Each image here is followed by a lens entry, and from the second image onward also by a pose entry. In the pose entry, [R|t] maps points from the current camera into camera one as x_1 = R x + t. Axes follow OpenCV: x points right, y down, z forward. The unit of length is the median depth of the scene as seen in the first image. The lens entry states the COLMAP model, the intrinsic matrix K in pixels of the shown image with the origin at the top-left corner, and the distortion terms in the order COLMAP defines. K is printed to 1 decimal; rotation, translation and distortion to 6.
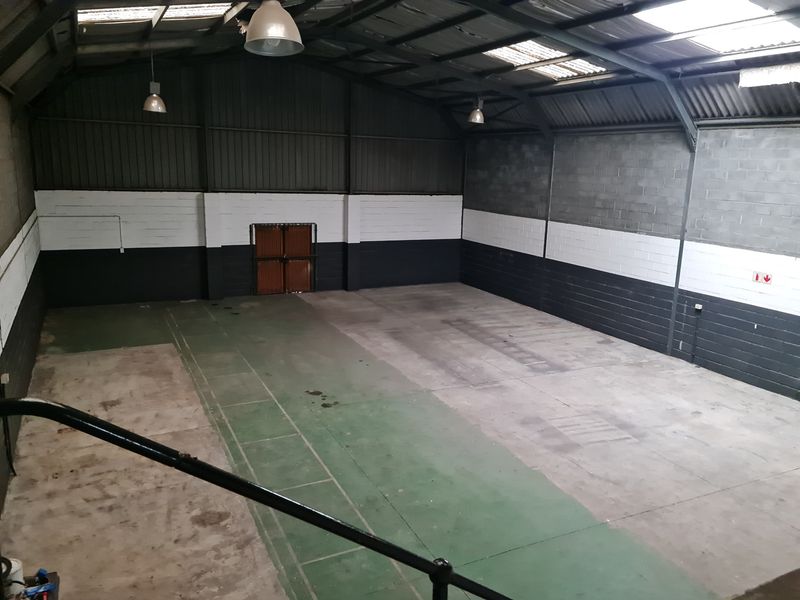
lens RADIAL K [[632.4, 0, 408.4], [0, 632.4, 300.4], [0, 0, 1]] dist [0.086985, -0.077061]
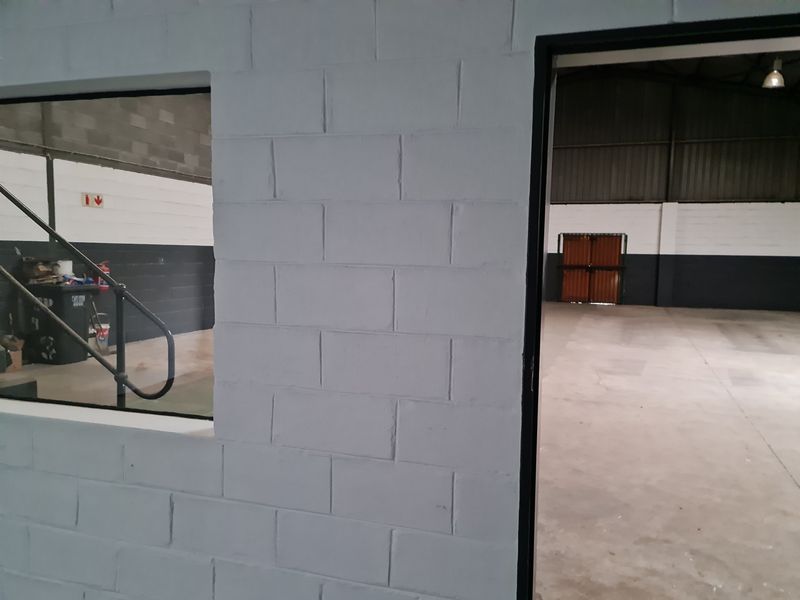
lens RADIAL K [[632.4, 0, 404.9], [0, 632.4, 308.0], [0, 0, 1]] dist [0.086985, -0.077061]
pose [[0.697979, 0.044007, -0.714765, 0.346497], [-0.154020, 0.983977, -0.089821, 0.141643], [0.699359, 0.172781, 0.693573, 0.103896]]
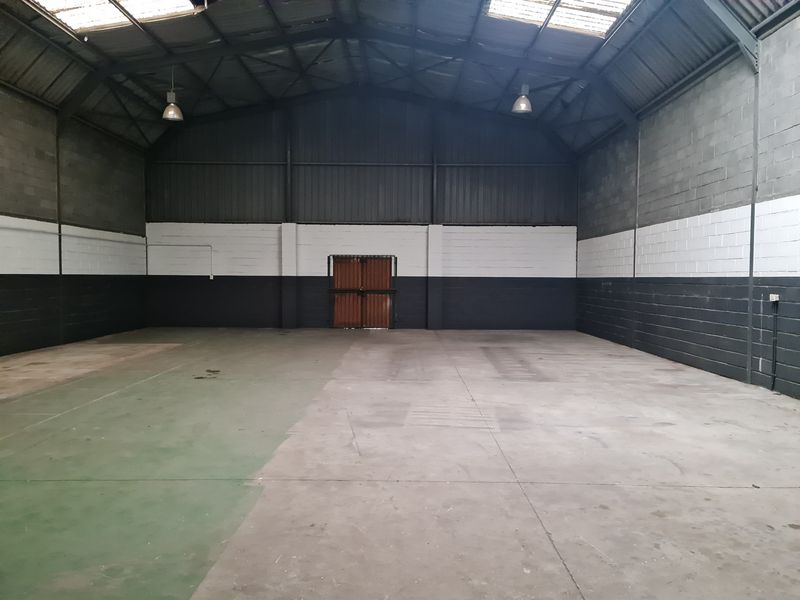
lens RADIAL K [[632.4, 0, 396.1], [0, 632.4, 301.5], [0, 0, 1]] dist [0.086985, -0.077061]
pose [[0.886357, -0.006967, -0.462950, 0.310855], [-0.081759, 0.981819, -0.171311, 0.114956], [0.455726, 0.189693, 0.869672, 0.203780]]
